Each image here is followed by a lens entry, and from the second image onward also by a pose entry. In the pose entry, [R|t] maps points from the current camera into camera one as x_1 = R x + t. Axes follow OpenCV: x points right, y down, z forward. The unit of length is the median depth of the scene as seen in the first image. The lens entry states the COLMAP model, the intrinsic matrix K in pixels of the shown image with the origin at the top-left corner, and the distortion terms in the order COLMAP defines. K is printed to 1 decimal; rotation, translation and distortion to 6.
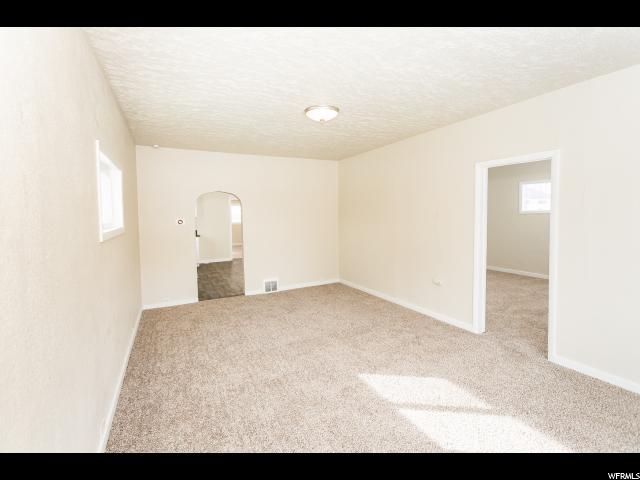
lens RADIAL K [[315.0, 0, 319.5], [0, 315.0, 224.3], [0, 0, 1]] dist [-0.000024, 0.000627]
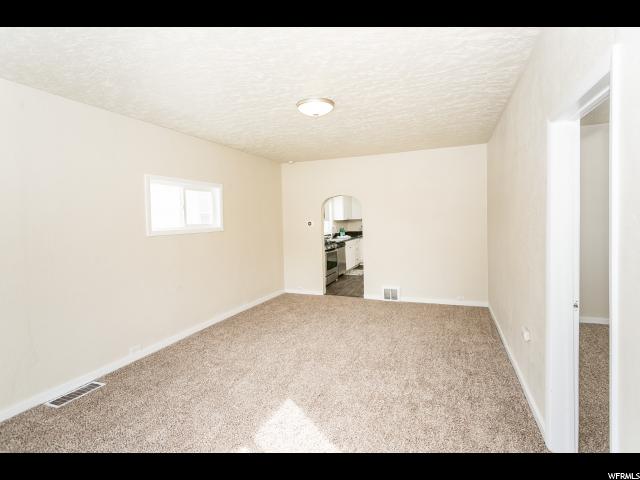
lens RADIAL K [[315.0, 0, 319.5], [0, 315.0, 224.3], [0, 0, 1]] dist [-0.000024, 0.000627]
pose [[0.631853, 0.013307, -0.774974, 0.530673], [-0.014726, 0.999878, 0.005163, -0.012161], [0.774949, 0.008150, 0.631972, 0.313417]]
